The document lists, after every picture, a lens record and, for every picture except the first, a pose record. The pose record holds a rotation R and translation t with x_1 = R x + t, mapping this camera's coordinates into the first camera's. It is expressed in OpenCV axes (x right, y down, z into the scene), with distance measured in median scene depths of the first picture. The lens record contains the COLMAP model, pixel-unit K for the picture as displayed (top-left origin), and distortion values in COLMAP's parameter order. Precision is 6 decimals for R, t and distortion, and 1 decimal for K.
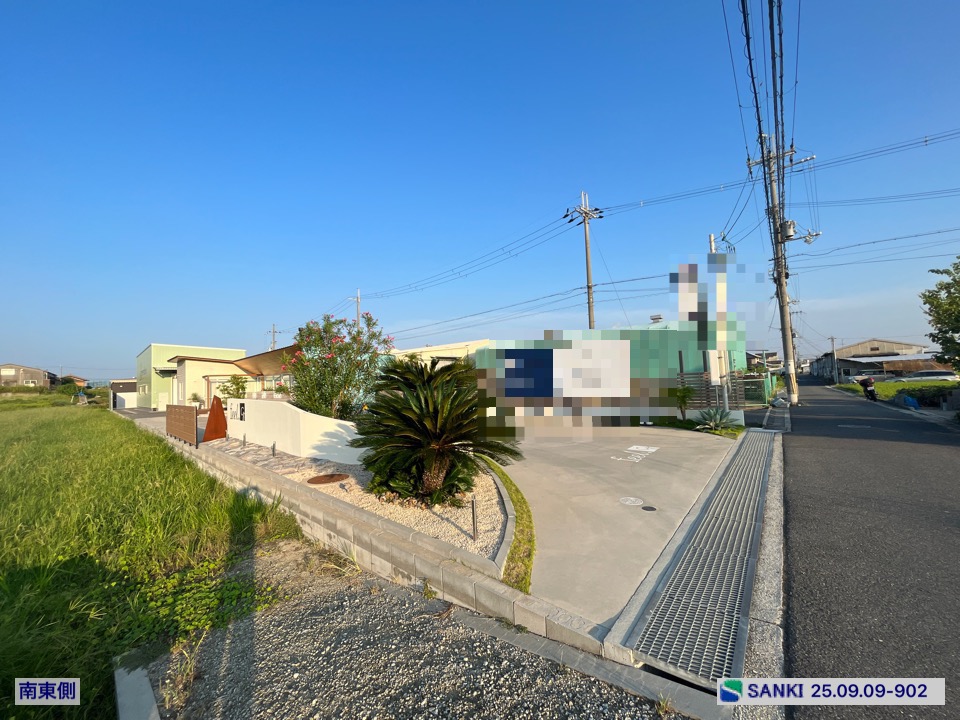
lens RADIAL K [[386.0, 0, 477.4], [0, 386.0, 359.5], [0, 0, 1]] dist [-0.001900, -0.000869]
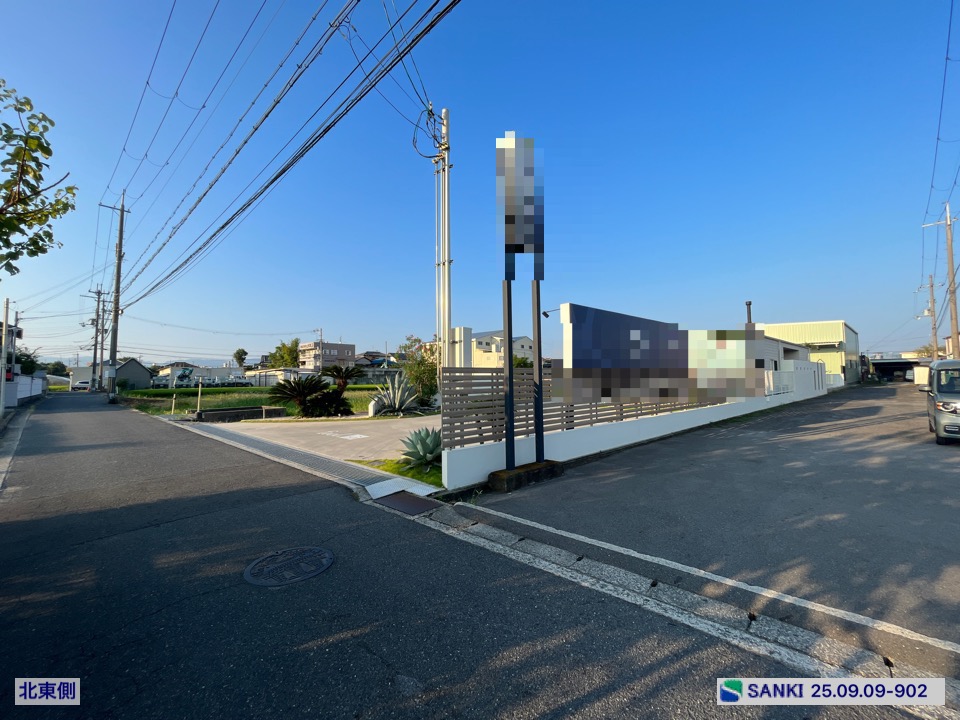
lens RADIAL K [[386.0, 0, 477.4], [0, 386.0, 359.5], [0, 0, 1]] dist [-0.001900, -0.000869]
pose [[-0.054537, -0.005099, -0.998499, 0.446121], [0.075327, 0.997116, -0.009206, 0.010356], [0.995666, -0.075716, -0.053995, 0.411167]]
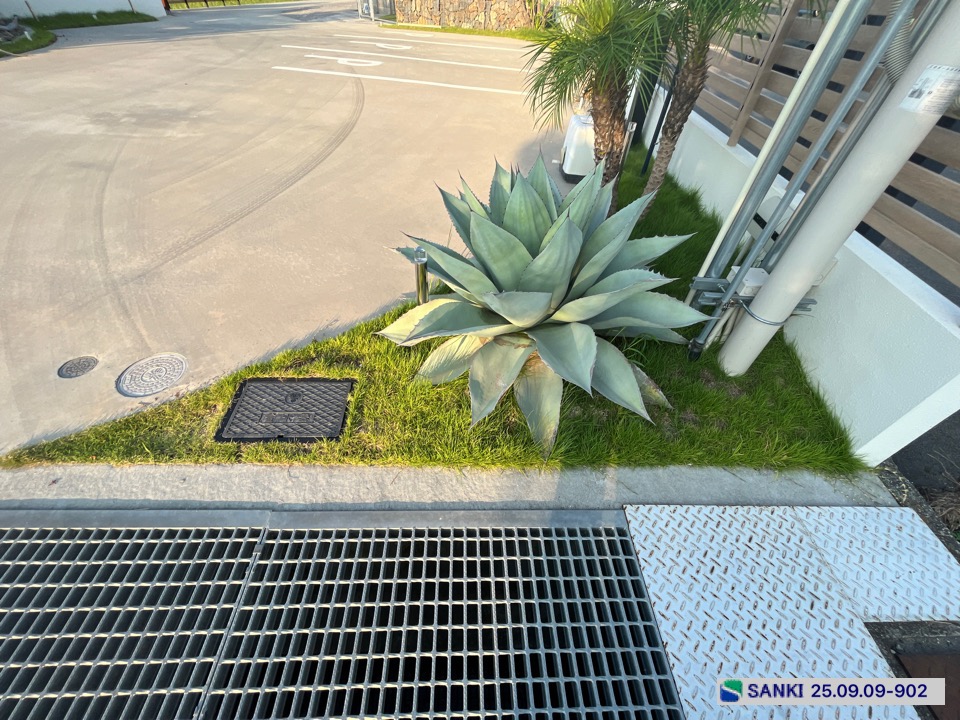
lens RADIAL K [[386.0, 0, 477.4], [0, 386.0, 359.5], [0, 0, 1]] dist [-0.001900, -0.000869]
pose [[0.639897, 0.588533, -0.494126, 0.251565], [-0.030985, 0.662245, 0.748646, 0.028554], [0.767836, -0.463746, 0.442005, 0.334442]]
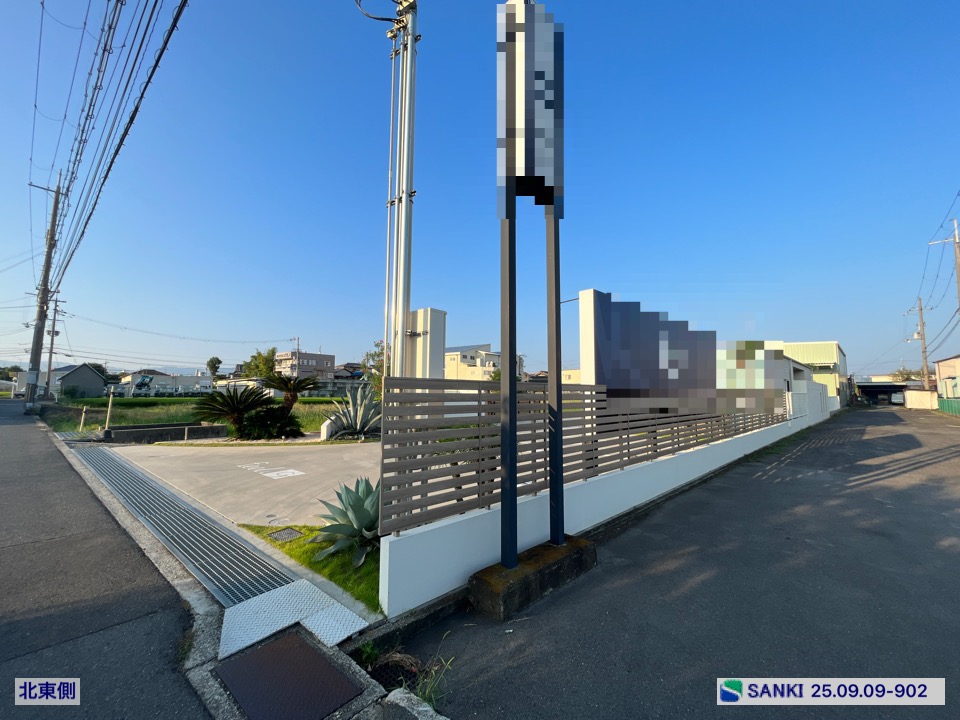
lens RADIAL K [[386.0, 0, 477.4], [0, 386.0, 359.5], [0, 0, 1]] dist [-0.001900, -0.000869]
pose [[-0.013860, -0.043478, -0.998958, 0.360219], [0.053505, 0.997591, -0.044160, 0.012142], [0.998471, -0.054061, -0.011500, 0.408572]]
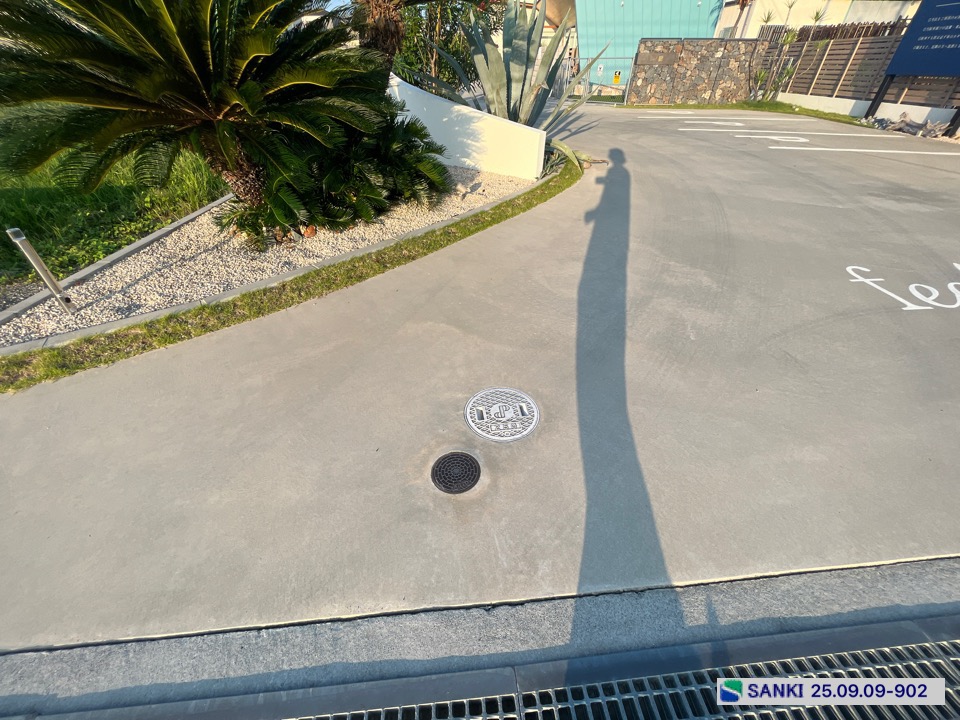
lens RADIAL K [[393.0, 0, 481.7], [0, 393.0, 357.6], [0, 0, 1]] dist [0.001055, 0.000556]
pose [[0.696930, 0.466190, -0.544937, 0.088436], [0.008696, 0.754326, 0.656443, 0.021102], [0.717087, -0.462233, 0.521658, 0.138622]]
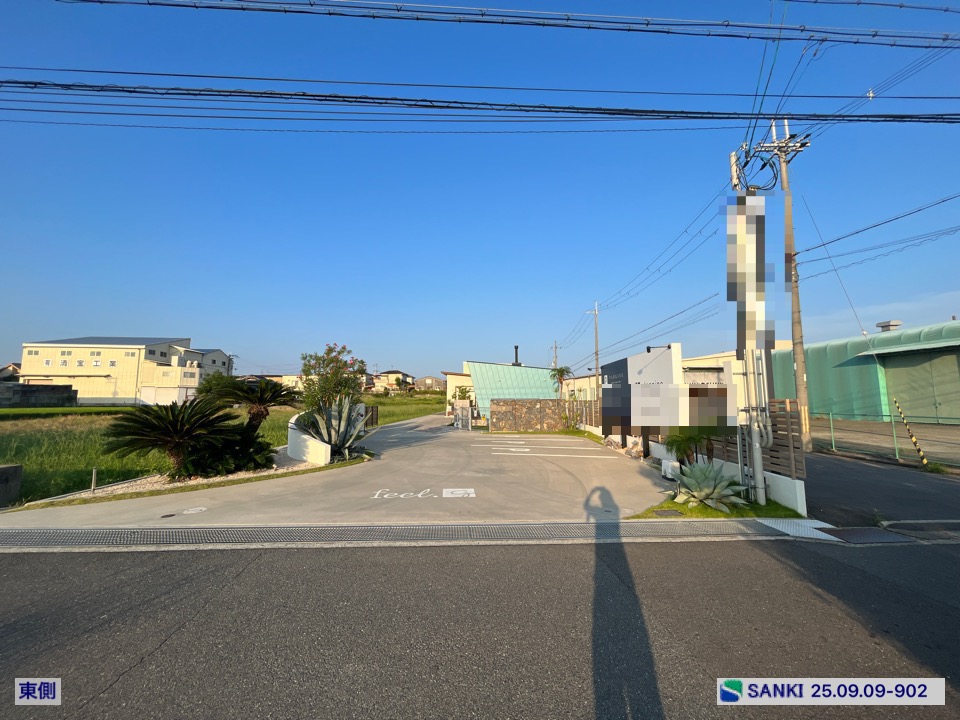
lens RADIAL K [[385.5, 0, 477.5], [0, 385.5, 359.3], [0, 0, 1]] dist [-0.002727, 0.000492]
pose [[0.677351, -0.034424, -0.734854, 0.297479], [0.014034, 0.999327, -0.033878, -0.004470], [0.735526, 0.012635, 0.677379, 0.138383]]
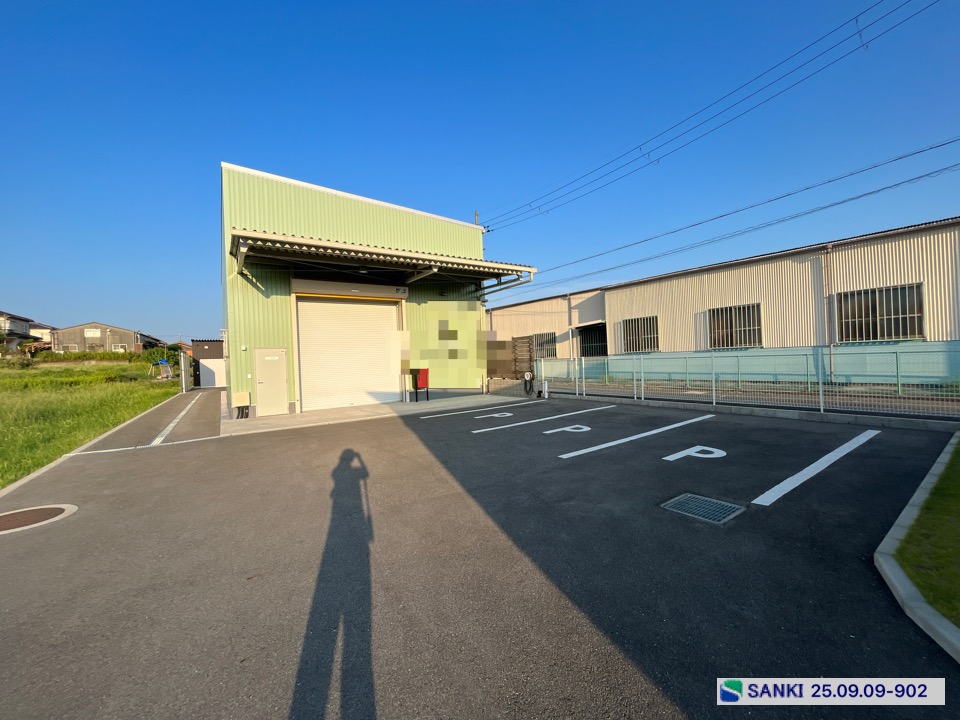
lens RADIAL K [[386.0, 0, 477.4], [0, 386.0, 359.5], [0, 0, 1]] dist [-0.001900, -0.000869]
pose [[0.979808, 0.004081, -0.199900, -0.883922], [0.009536, 0.997700, 0.067109, 0.108894], [0.199714, -0.067660, 0.977515, 1.093498]]
